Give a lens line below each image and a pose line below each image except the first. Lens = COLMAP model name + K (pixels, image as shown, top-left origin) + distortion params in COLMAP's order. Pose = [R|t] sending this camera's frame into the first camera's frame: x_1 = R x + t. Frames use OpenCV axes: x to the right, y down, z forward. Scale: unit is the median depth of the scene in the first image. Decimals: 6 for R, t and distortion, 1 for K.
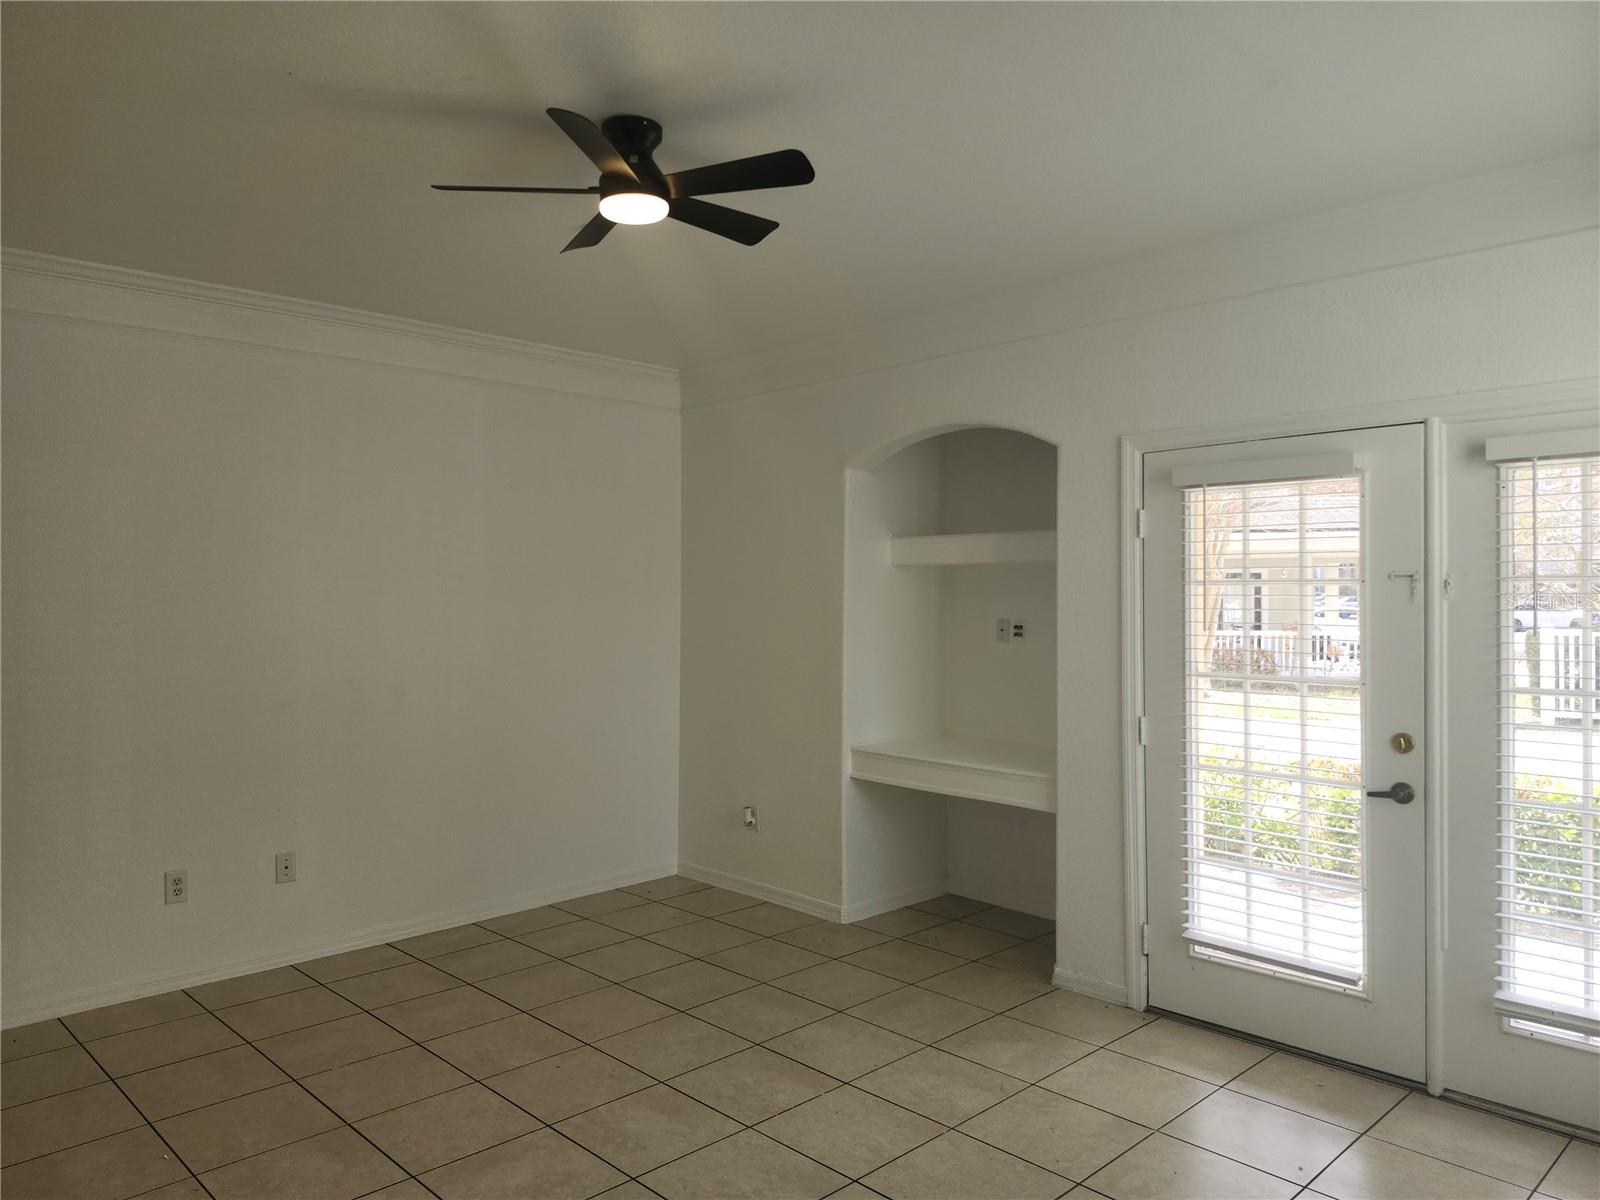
lens RADIAL K [[1107.5, 0, 799.7], [0, 1107.5, 606.5], [0, 0, 1]] dist [0.093059, -0.098946]
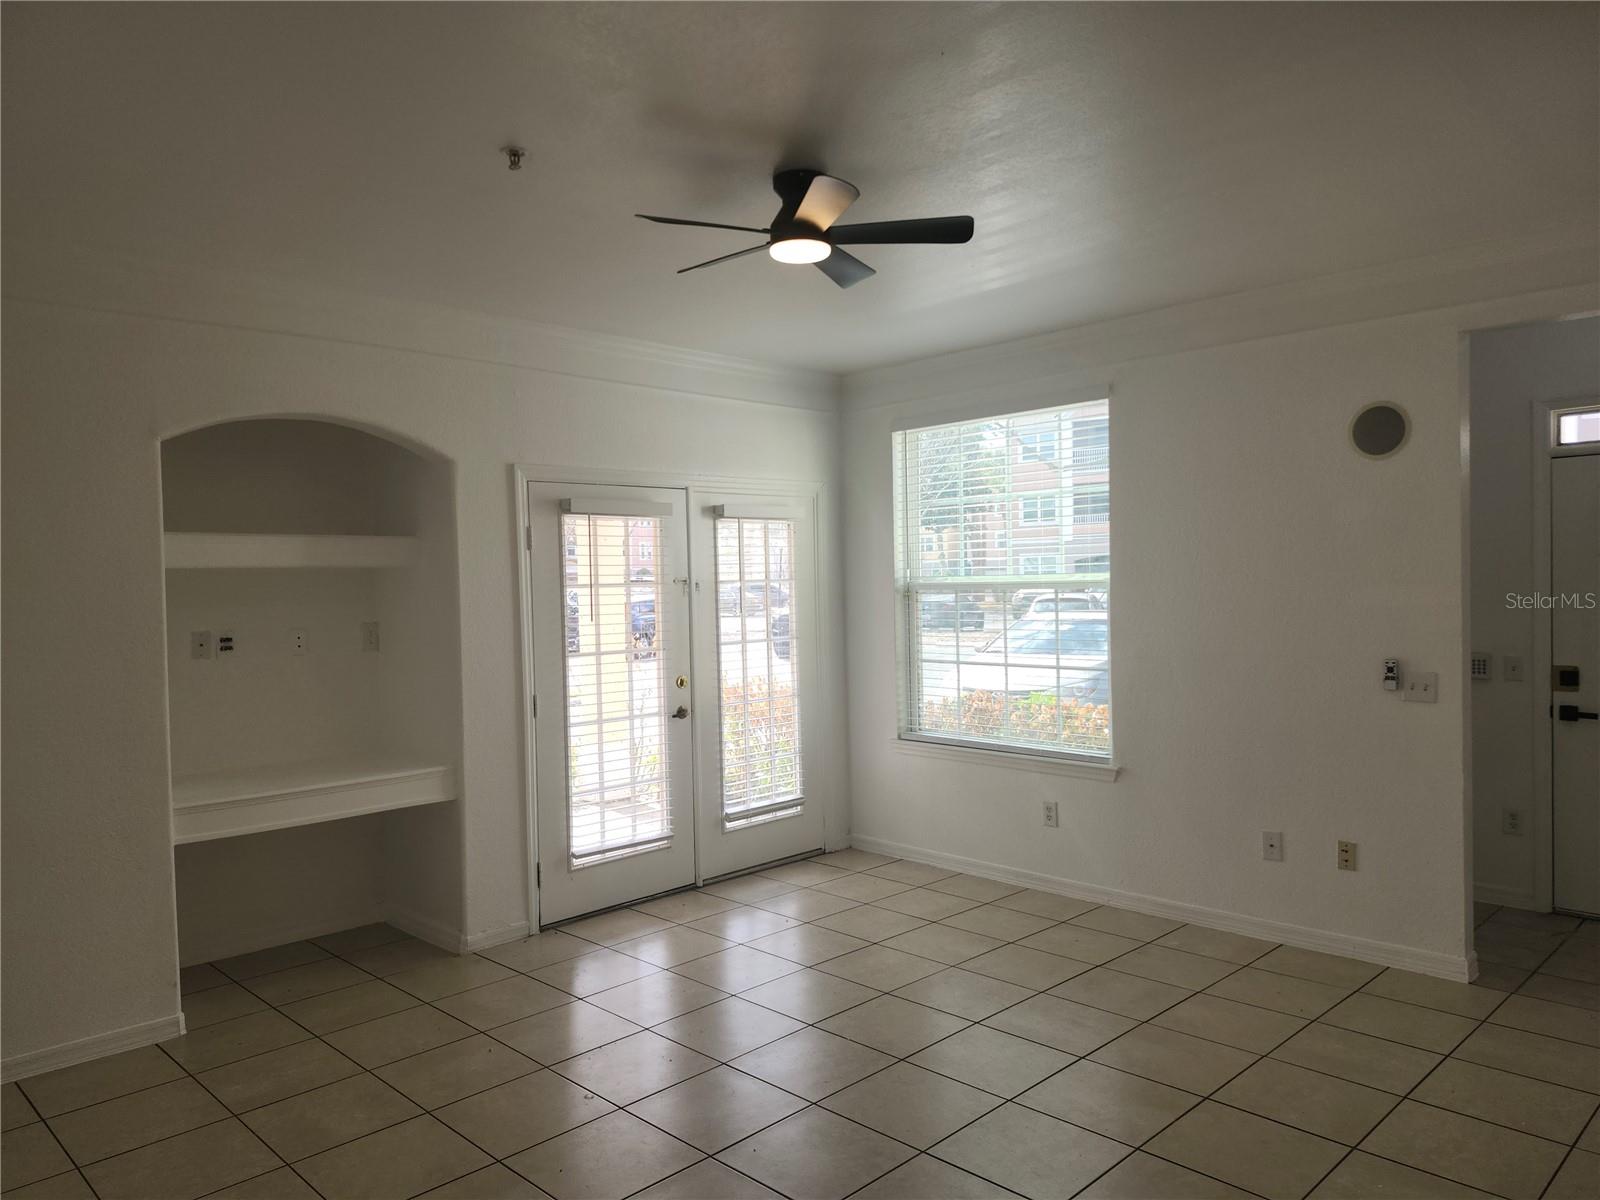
lens RADIAL K [[1107.5, 0, 799.7], [0, 1107.5, 606.5], [0, 0, 1]] dist [0.093059, -0.098946]
pose [[-0.005928, -0.029014, 0.999561, -0.975477], [0.030254, 0.999116, 0.029181, -0.028334], [-0.999525, 0.030414, -0.005045, 0.752710]]
